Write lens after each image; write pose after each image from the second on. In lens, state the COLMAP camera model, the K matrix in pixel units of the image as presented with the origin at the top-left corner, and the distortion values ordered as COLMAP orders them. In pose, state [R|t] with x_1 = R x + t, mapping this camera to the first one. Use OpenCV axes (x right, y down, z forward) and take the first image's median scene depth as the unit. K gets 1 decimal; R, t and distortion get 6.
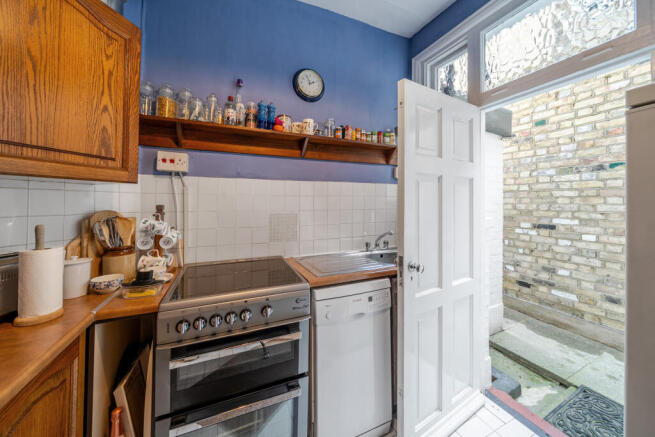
lens RADIAL K [[233.3, 0, 324.6], [0, 233.3, 197.5], [0, 0, 1]] dist [-0.009504, 0.000447]
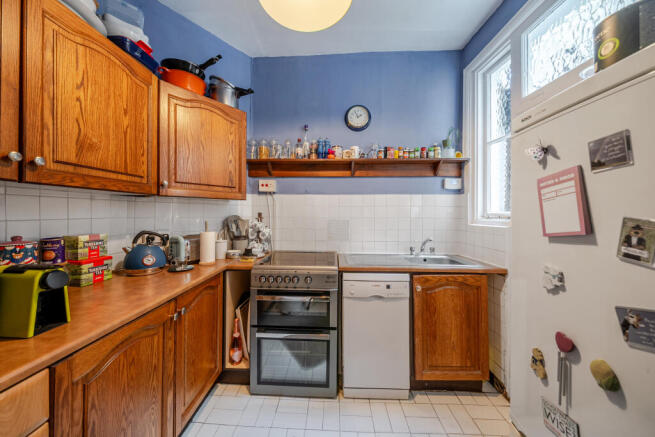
lens RADIAL K [[233.3, 0, 326.9], [0, 233.3, 214.7], [0, 0, 1]] dist [-0.009504, 0.000447]
pose [[0.898104, 0.007313, -0.439723, 0.424561], [0.004294, 0.999668, 0.025397, 0.006615], [0.439763, -0.024697, 0.897774, -0.267226]]
